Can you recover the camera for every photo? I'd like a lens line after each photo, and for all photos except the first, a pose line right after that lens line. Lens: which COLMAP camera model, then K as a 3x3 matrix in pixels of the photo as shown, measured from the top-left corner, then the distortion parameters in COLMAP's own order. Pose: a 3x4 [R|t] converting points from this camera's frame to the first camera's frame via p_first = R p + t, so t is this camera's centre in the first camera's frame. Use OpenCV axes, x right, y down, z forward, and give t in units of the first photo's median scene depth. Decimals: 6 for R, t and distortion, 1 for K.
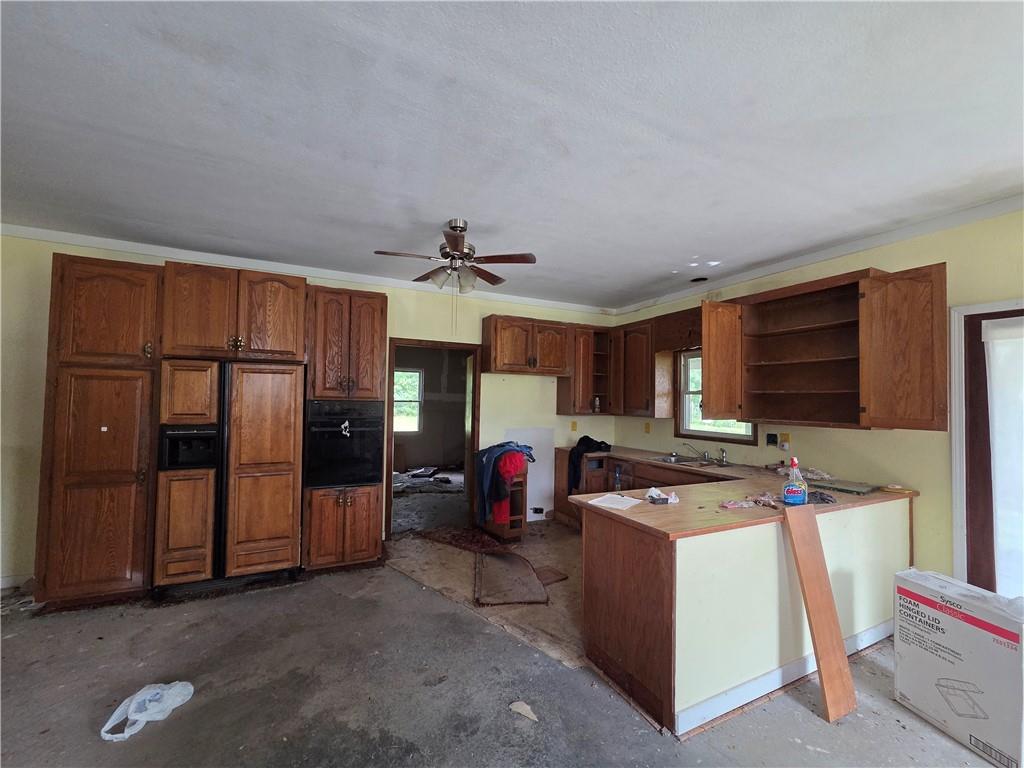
lens RADIAL K [[419.3, 0, 510.8], [0, 419.3, 389.4], [0, 0, 1]] dist [-0.001206, 0.001637]
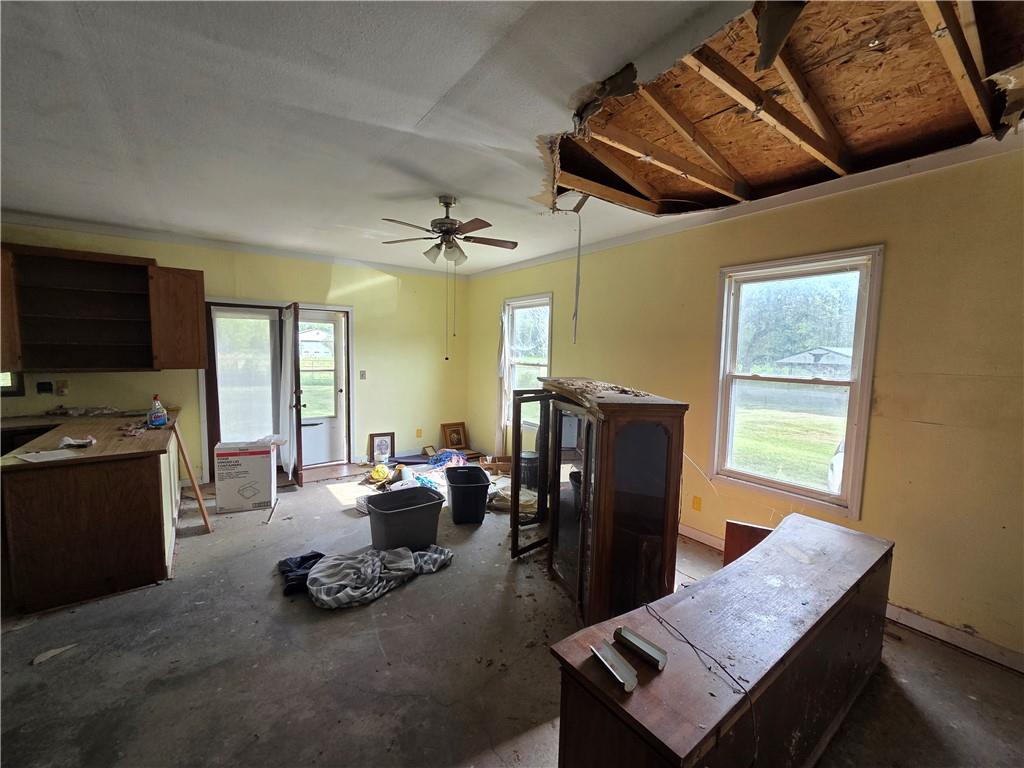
lens RADIAL K [[419.3, 0, 512.5], [0, 419.3, 386.0], [0, 0, 1]] dist [-0.001206, 0.001637]
pose [[-0.177045, -0.098969, 0.979214, -0.815000], [-0.038410, 0.994868, 0.093606, -0.037689], [-0.983453, -0.021039, -0.179938, 0.040790]]
